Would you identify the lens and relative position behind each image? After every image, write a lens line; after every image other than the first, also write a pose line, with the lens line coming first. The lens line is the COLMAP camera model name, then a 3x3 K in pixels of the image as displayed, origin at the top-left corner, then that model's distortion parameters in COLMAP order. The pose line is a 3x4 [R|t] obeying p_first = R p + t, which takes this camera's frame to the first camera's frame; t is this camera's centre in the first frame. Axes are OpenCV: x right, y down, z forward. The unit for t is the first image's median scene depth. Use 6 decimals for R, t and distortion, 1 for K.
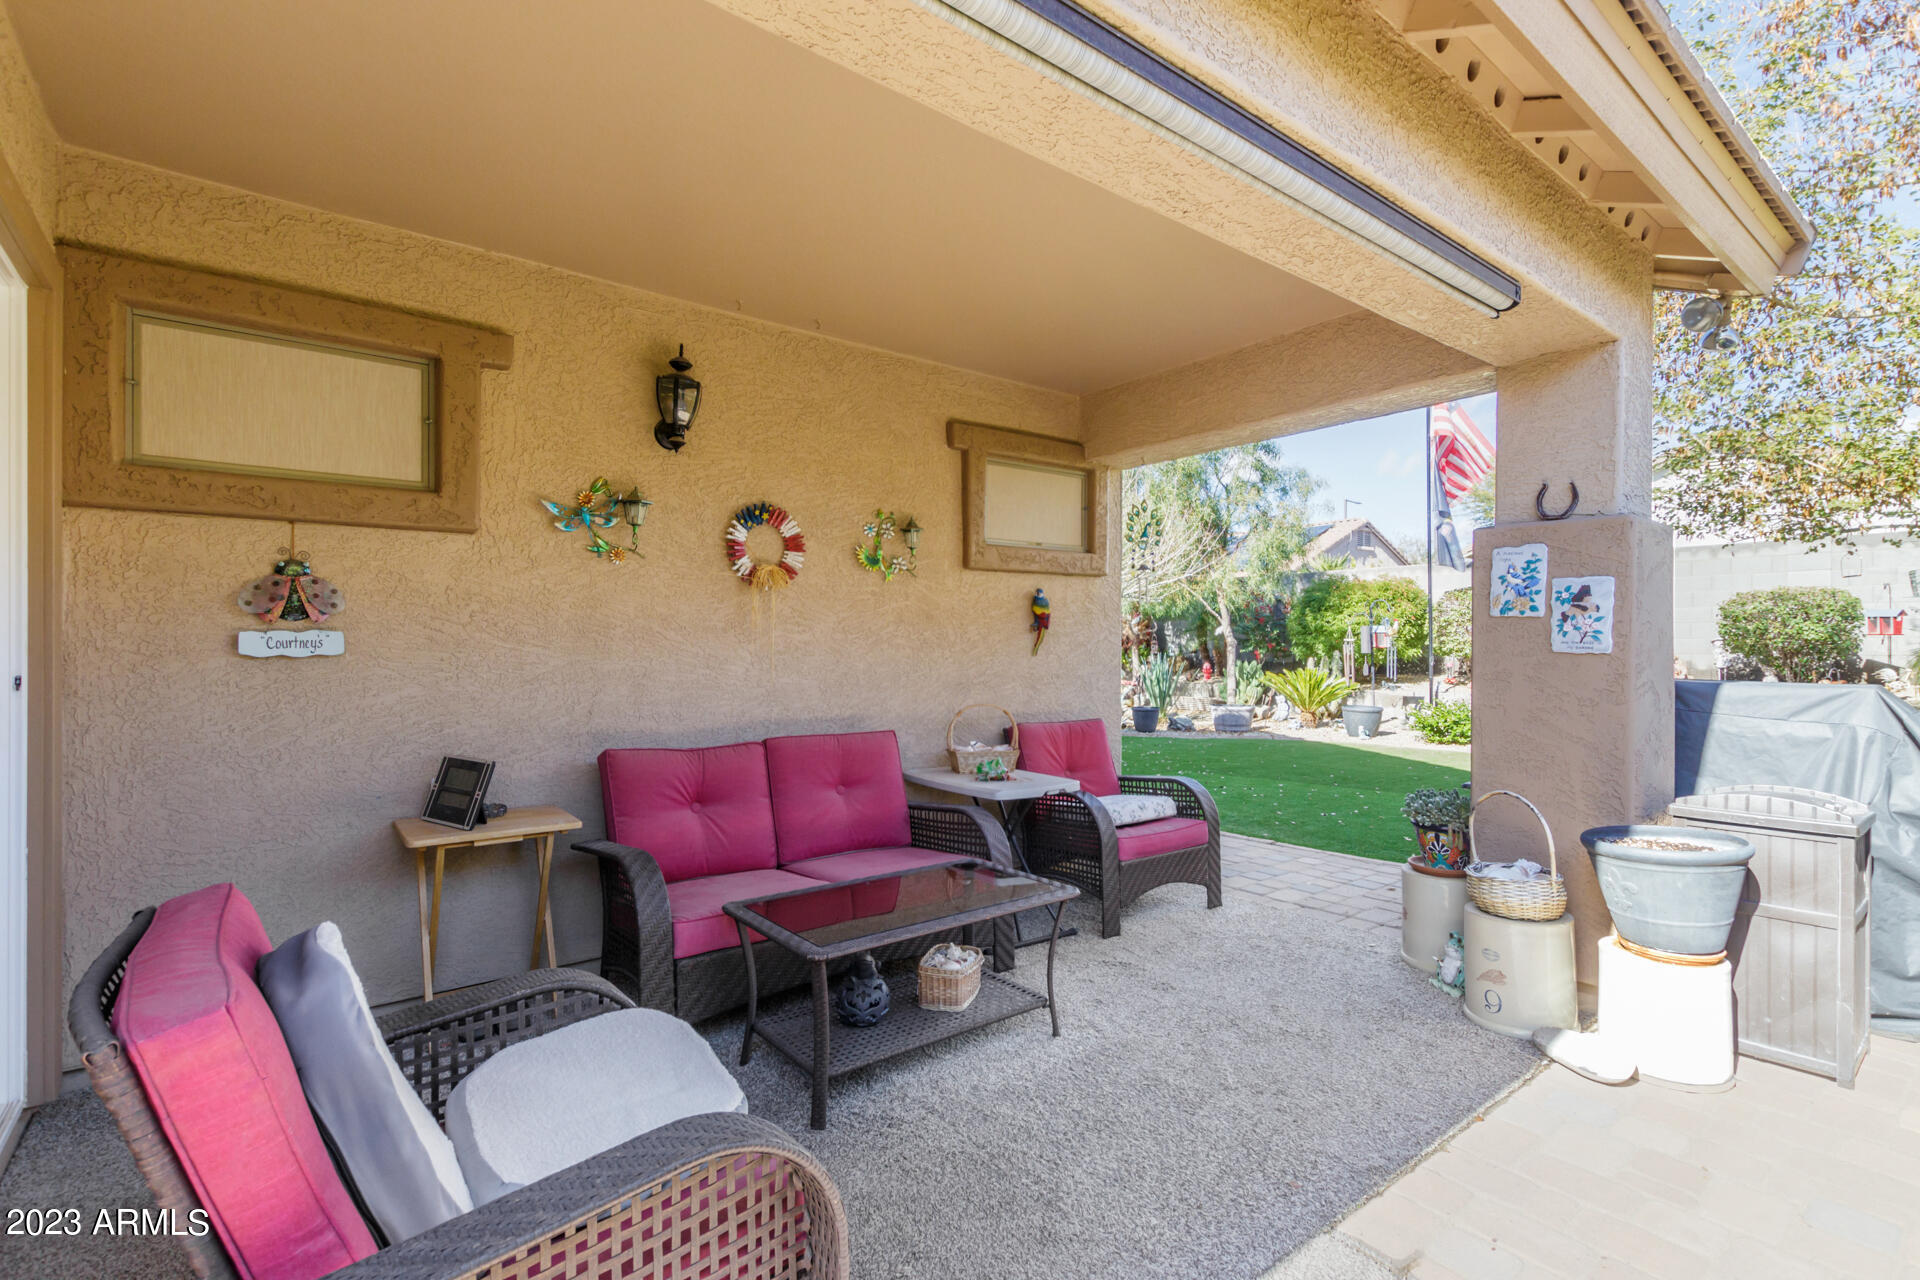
lens RADIAL K [[883.3, 0, 968.6], [0, 883.3, 643.0], [0, 0, 1]] dist [0.017224, -0.007962]
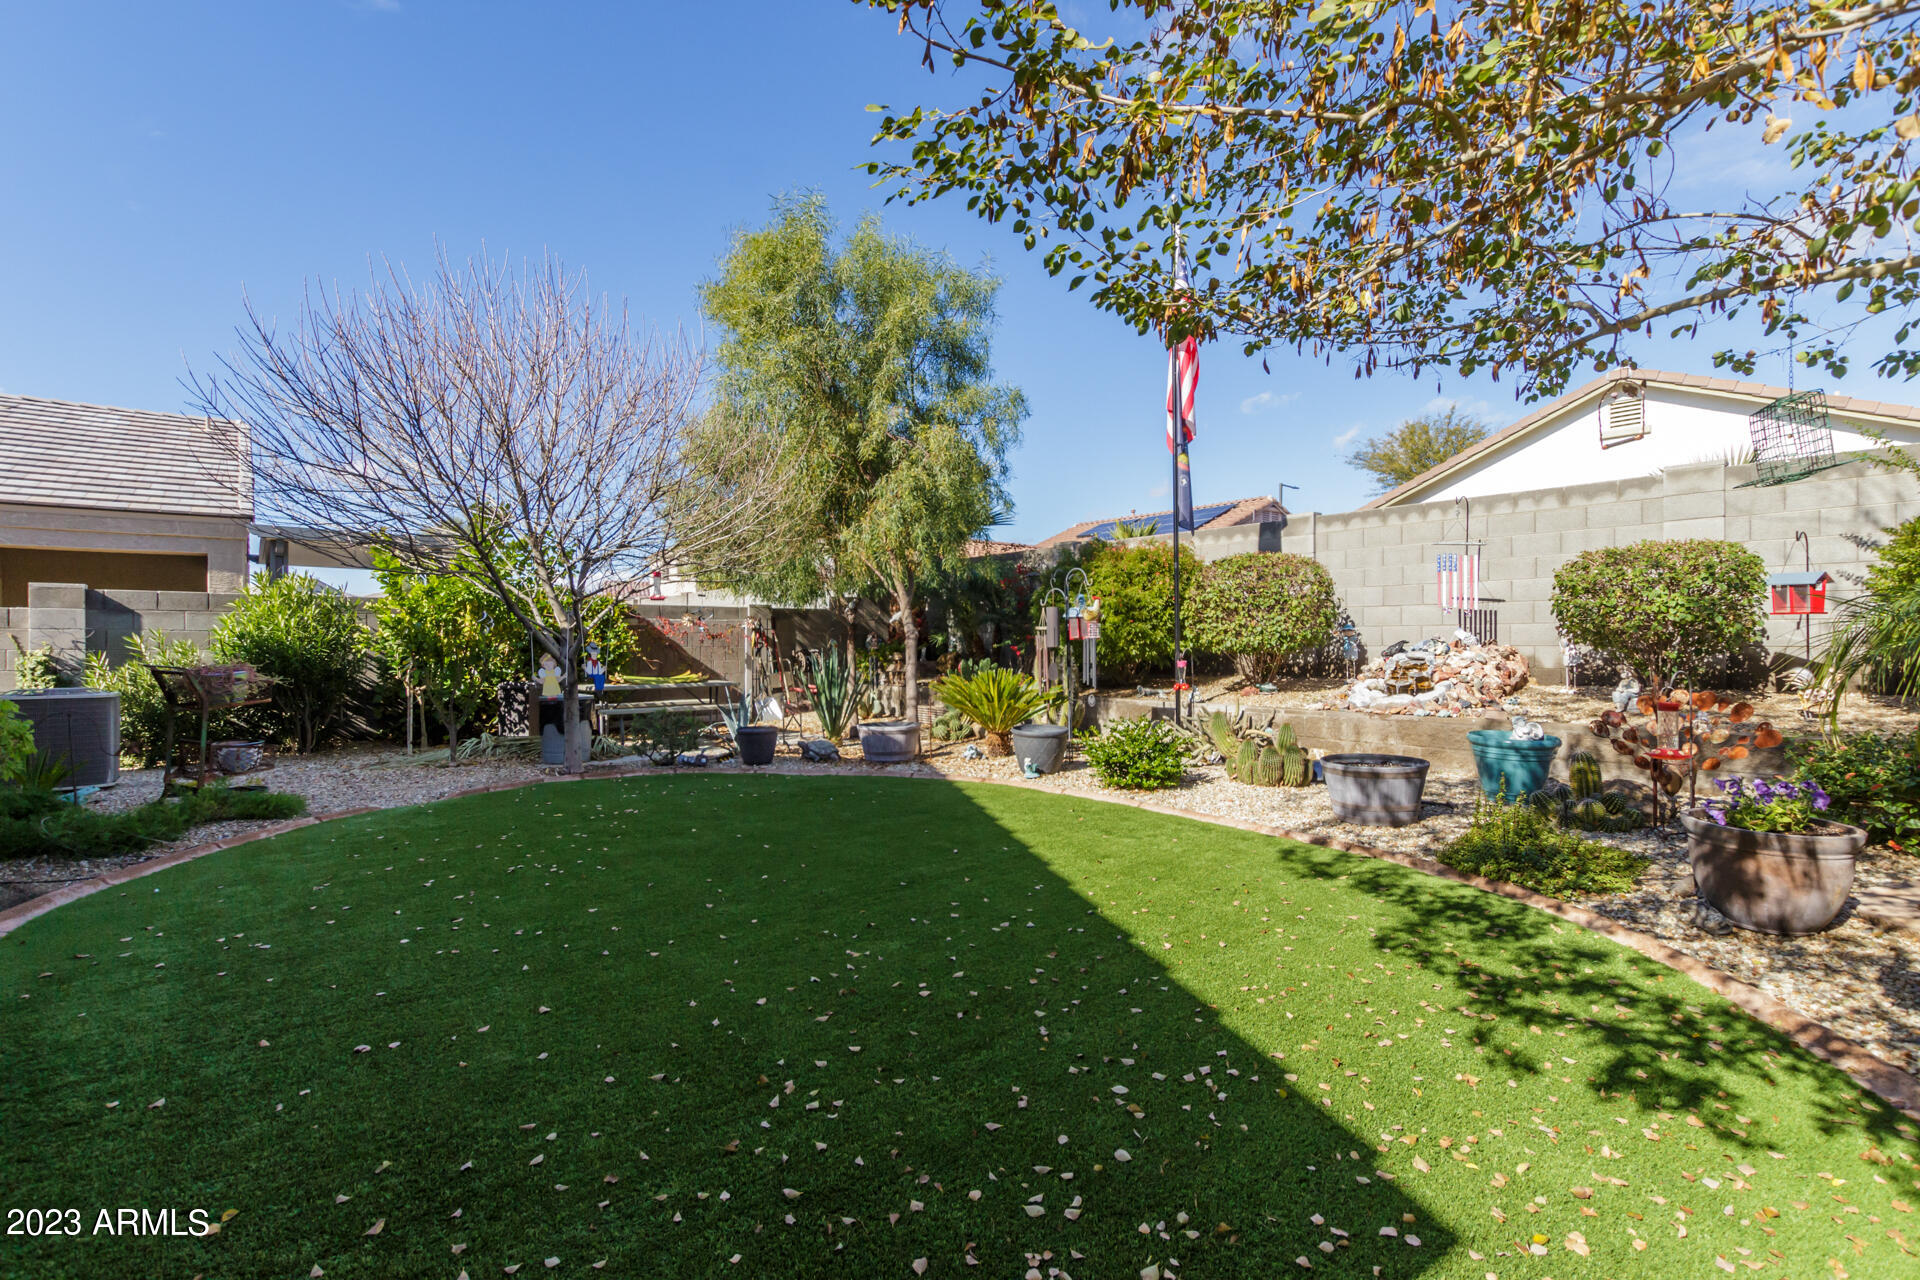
lens RADIAL K [[883.3, 0, 968.6], [0, 883.3, 643.0], [0, 0, 1]] dist [0.017224, -0.007962]
pose [[0.999955, -0.005603, 0.007625, 0.421690], [0.005564, 0.999972, 0.005063, 0.005067], [-0.007653, -0.005020, 0.999958, 0.361354]]
